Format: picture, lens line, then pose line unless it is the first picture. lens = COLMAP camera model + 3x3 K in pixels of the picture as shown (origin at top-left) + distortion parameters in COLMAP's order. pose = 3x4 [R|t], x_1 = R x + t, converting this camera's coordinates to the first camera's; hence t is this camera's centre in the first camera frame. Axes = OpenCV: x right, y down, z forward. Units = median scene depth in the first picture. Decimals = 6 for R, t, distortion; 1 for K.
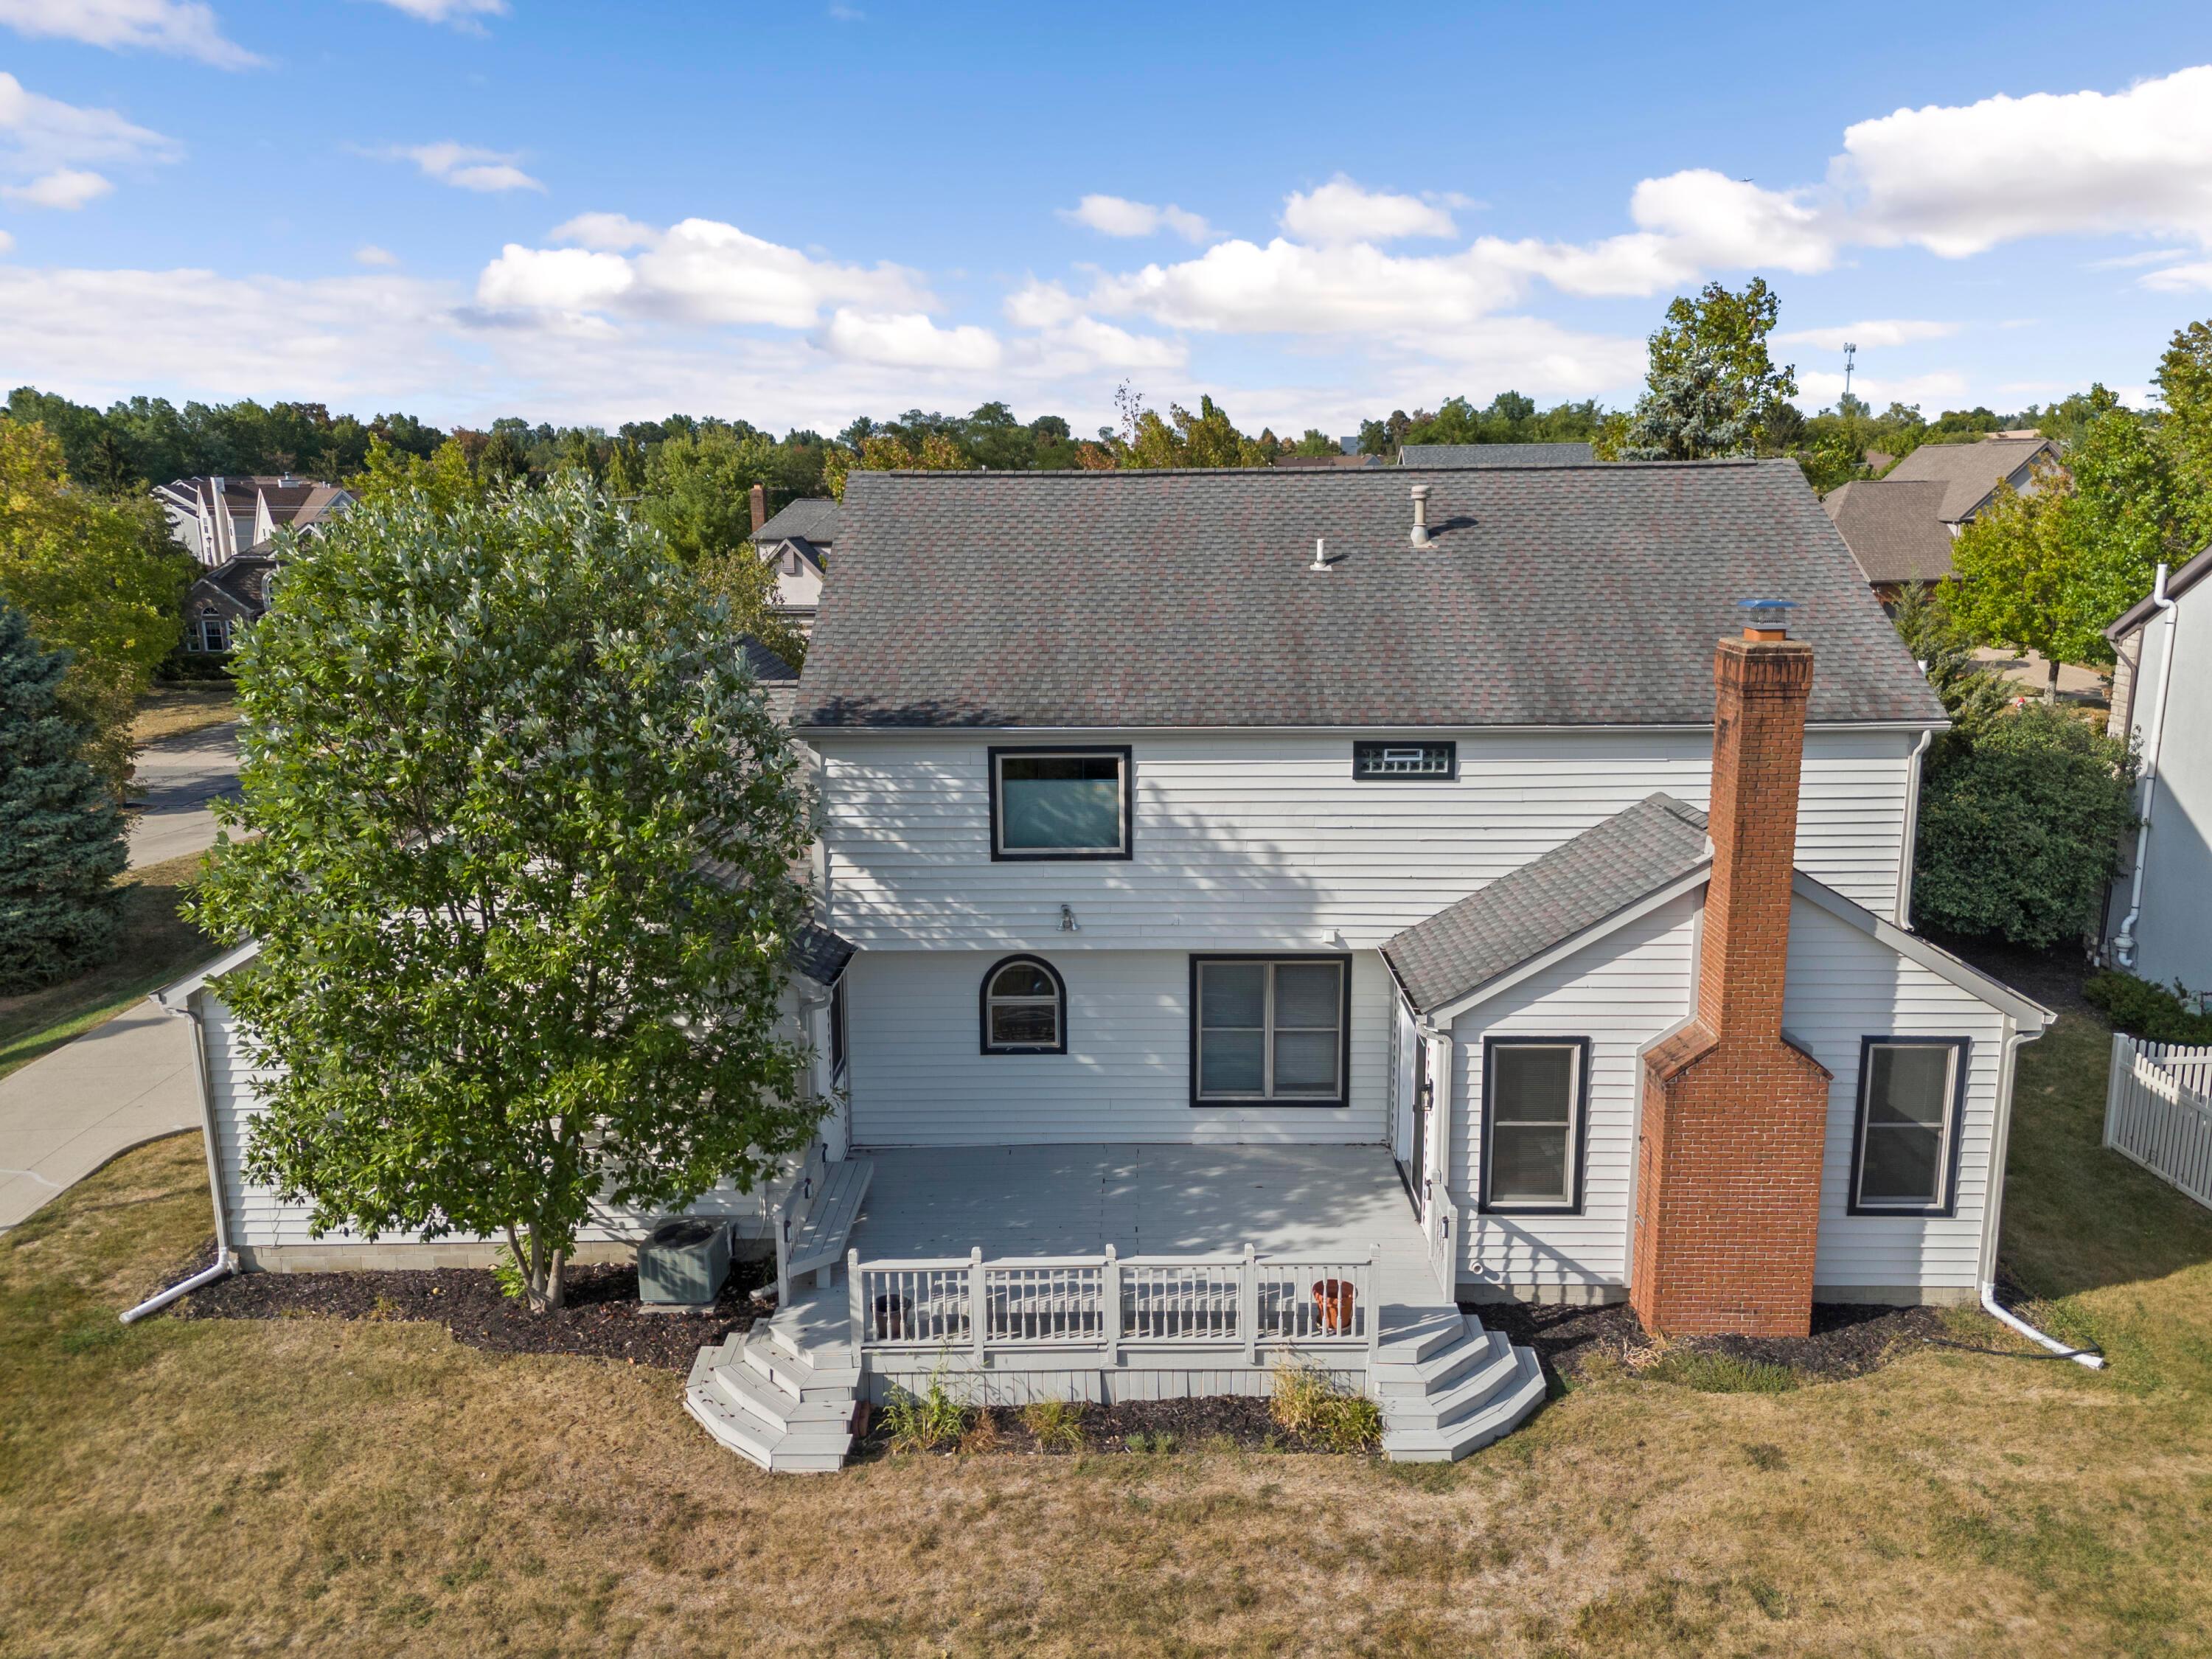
lens RADIAL K [[1615.2, 0, 1106.0], [0, 1615.2, 829.5], [0, 0, 1]] dist [0.101717, -0.128447]
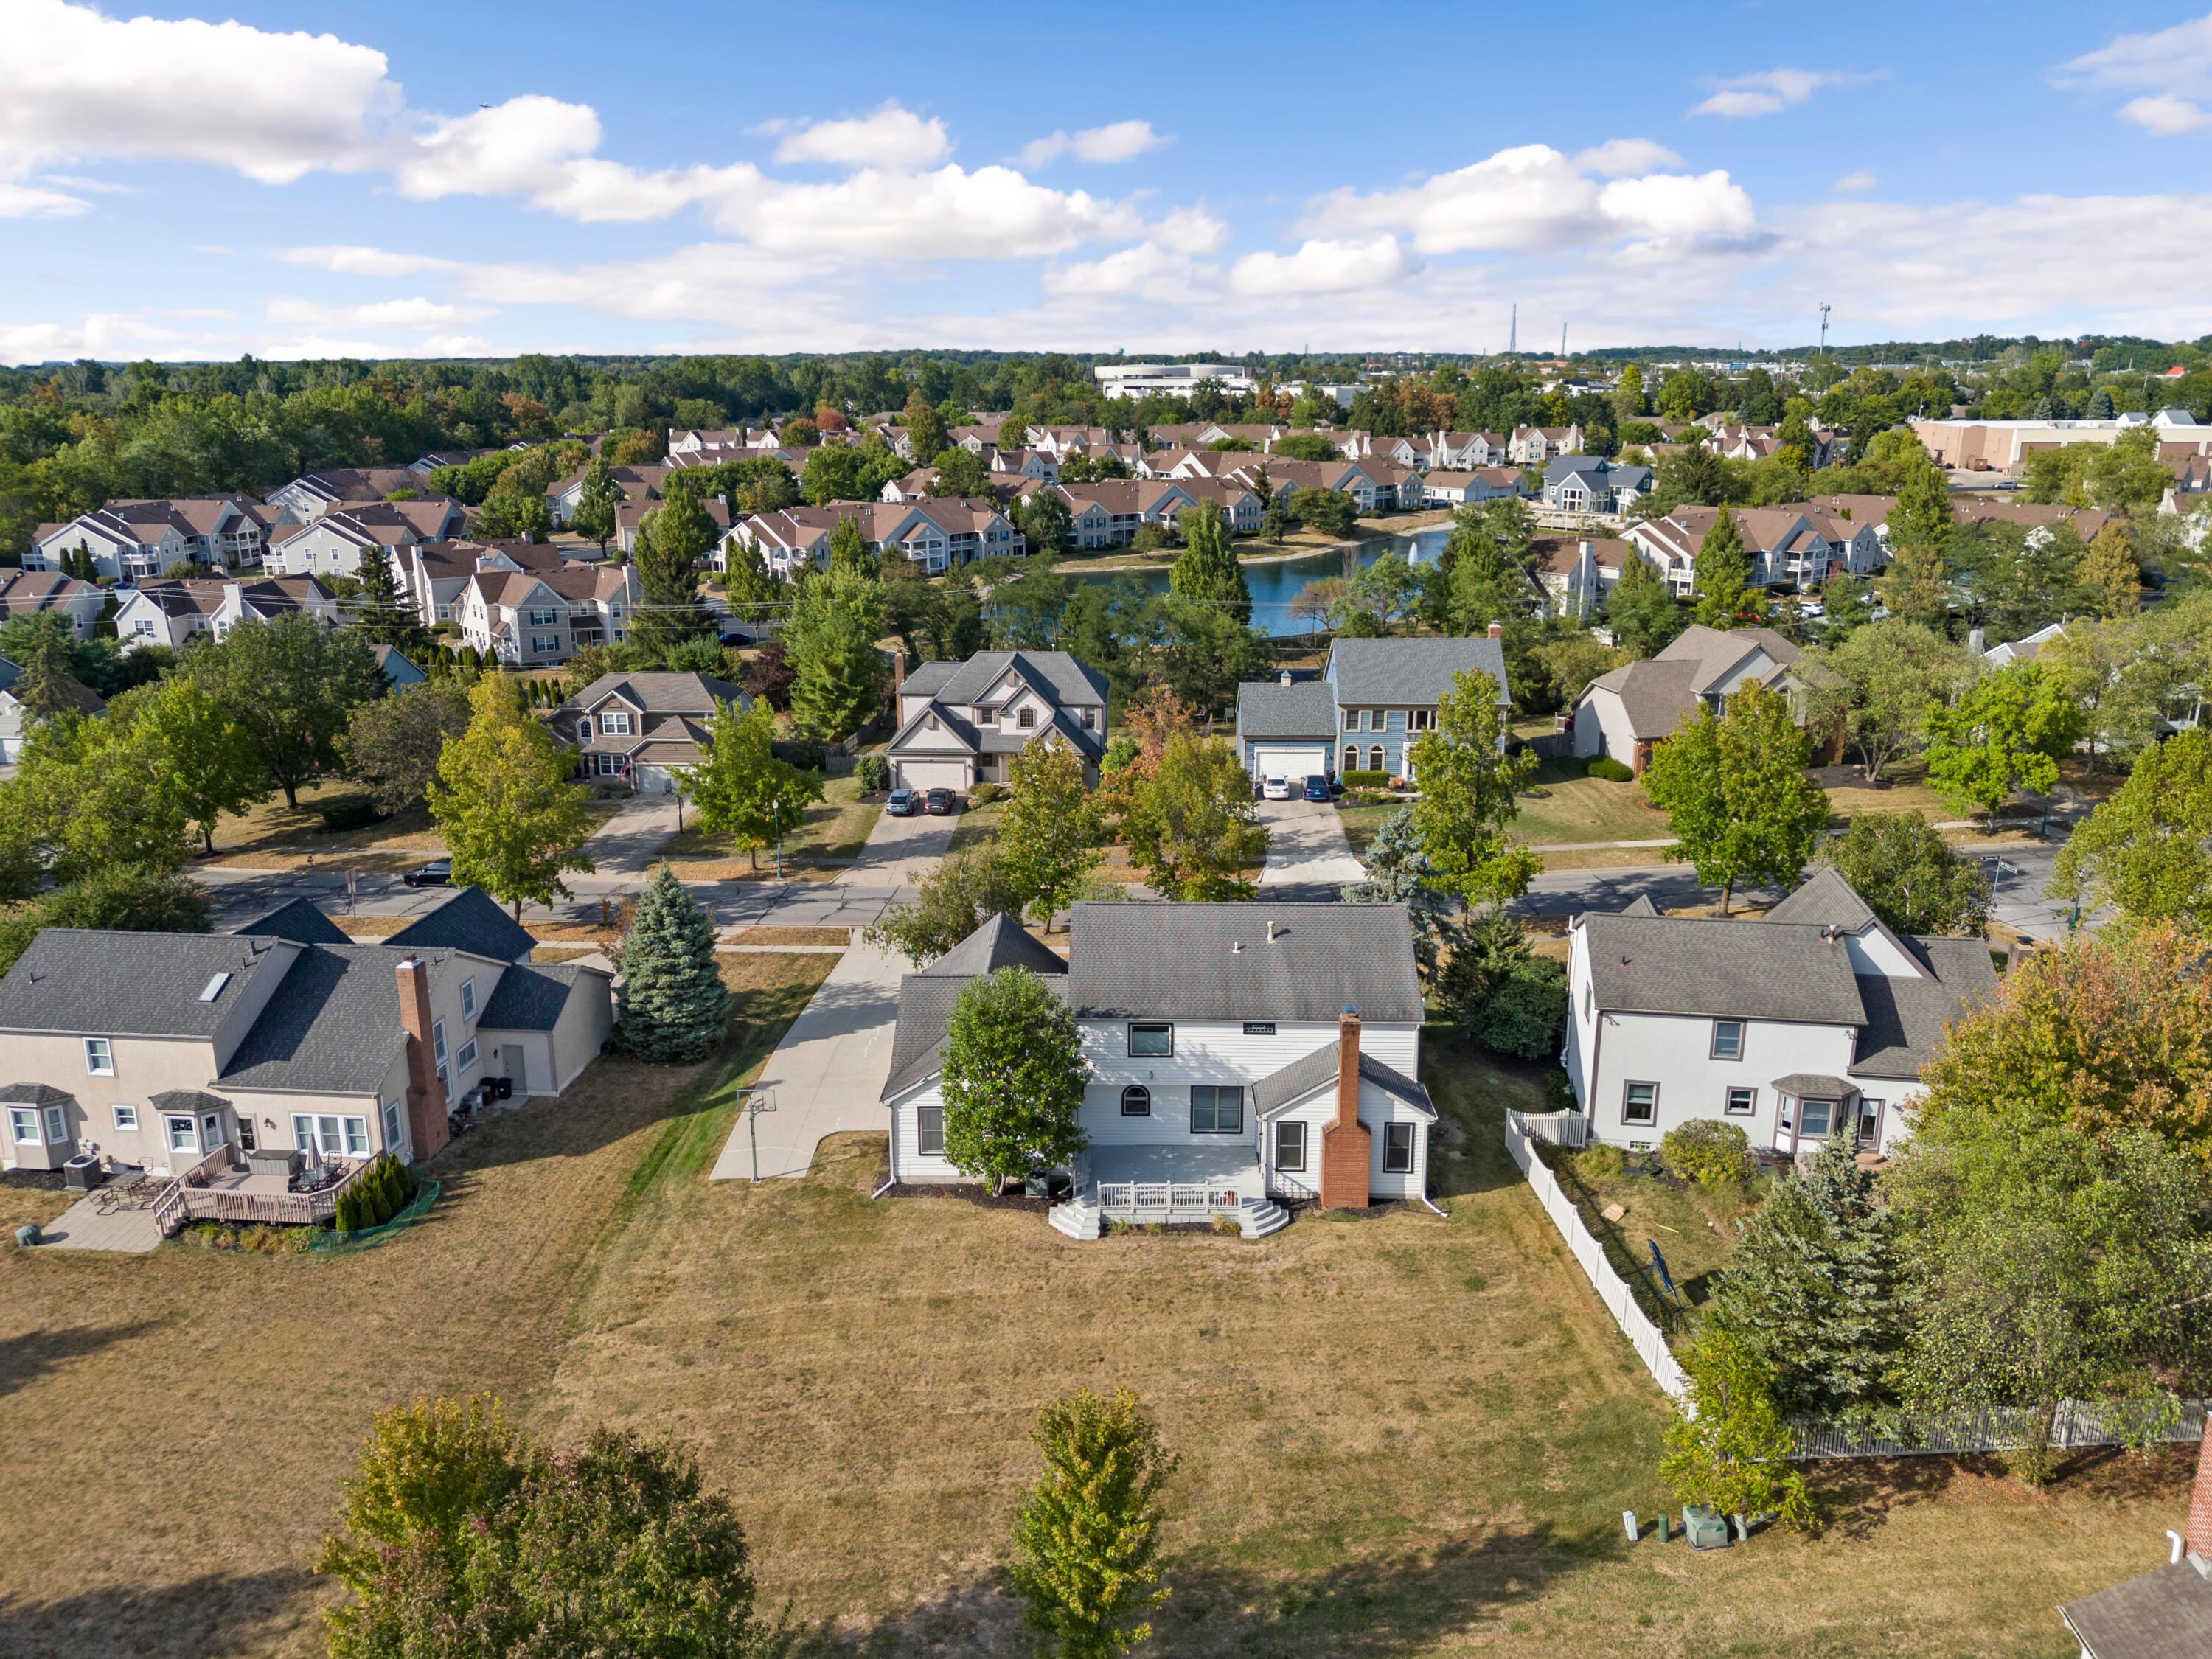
lens RADIAL K [[1615.2, 0, 1106.0], [0, 1615.2, 829.5], [0, 0, 1]] dist [0.101717, -0.128447]
pose [[0.999955, 0.009147, 0.002436, -0.143601], [-0.009271, 0.998323, 0.057145, -0.687680], [-0.001909, -0.057165, 0.998363, -2.412560]]
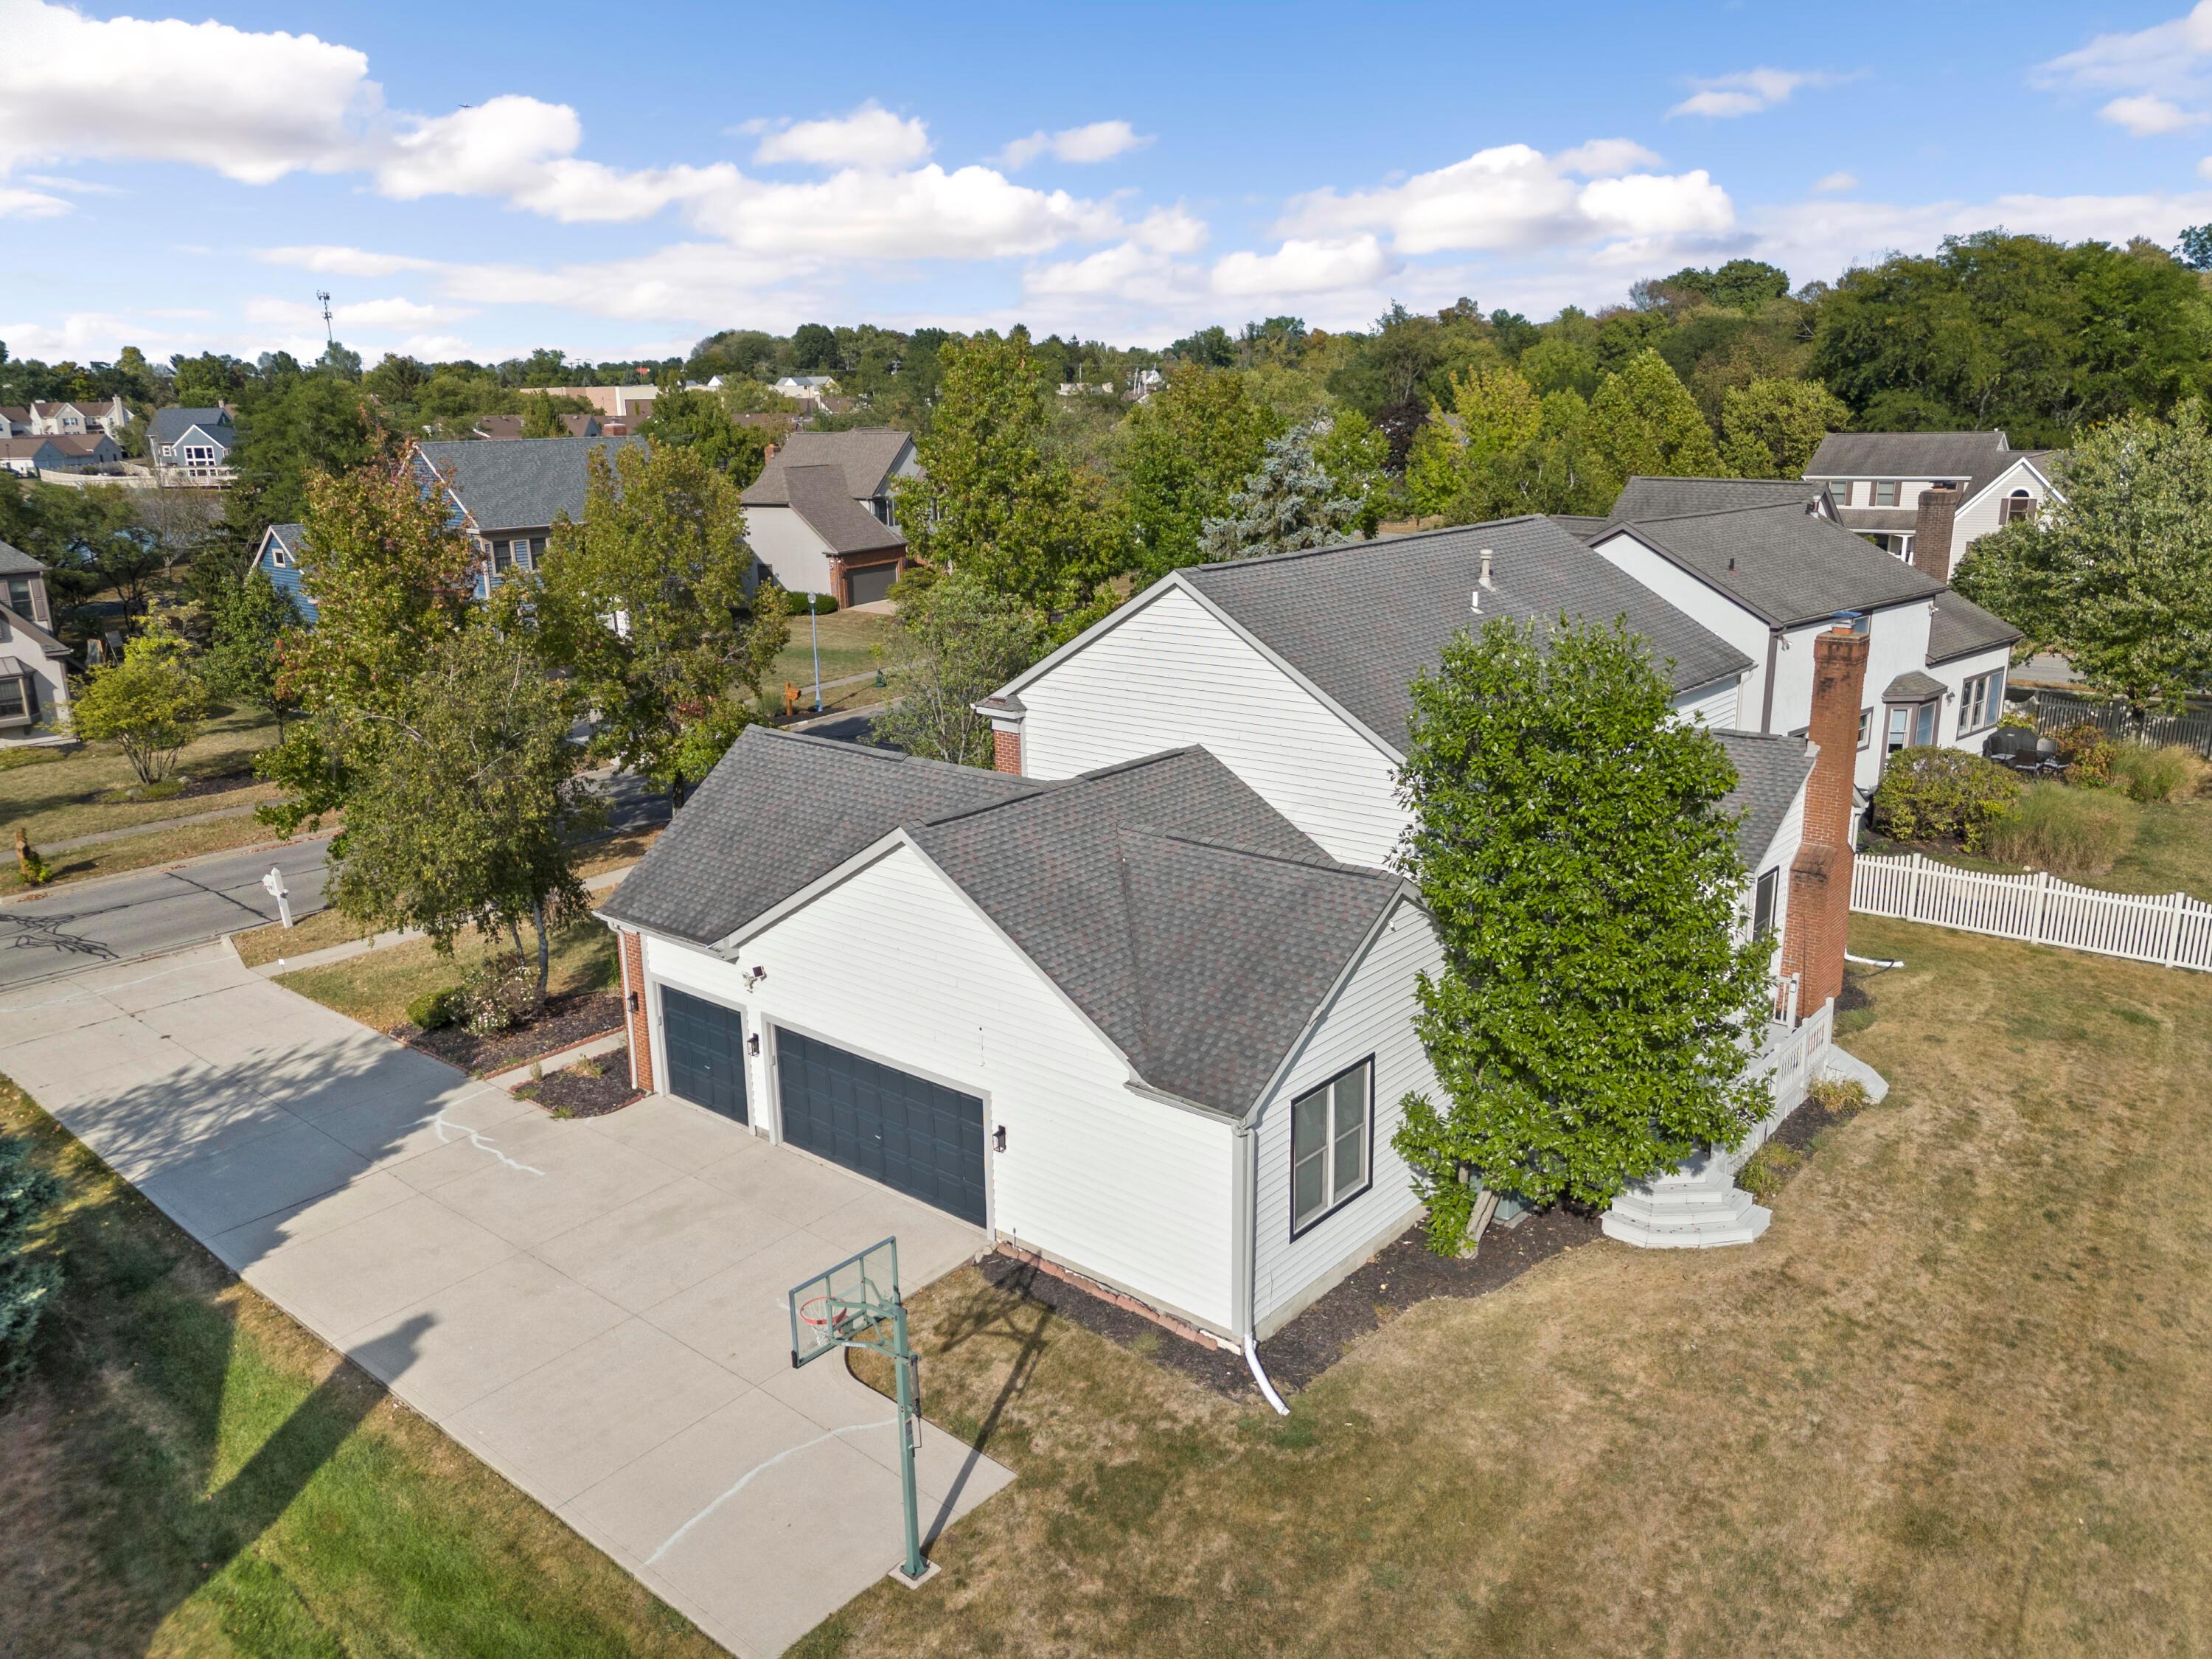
lens RADIAL K [[1615.2, 0, 1106.0], [0, 1615.2, 829.5], [0, 0, 1]] dist [0.101717, -0.128447]
pose [[0.646013, -0.200507, 0.736521, -1.485333], [0.176244, 0.977993, 0.111658, -0.238915], [-0.742701, 0.057675, 0.667135, 0.358605]]
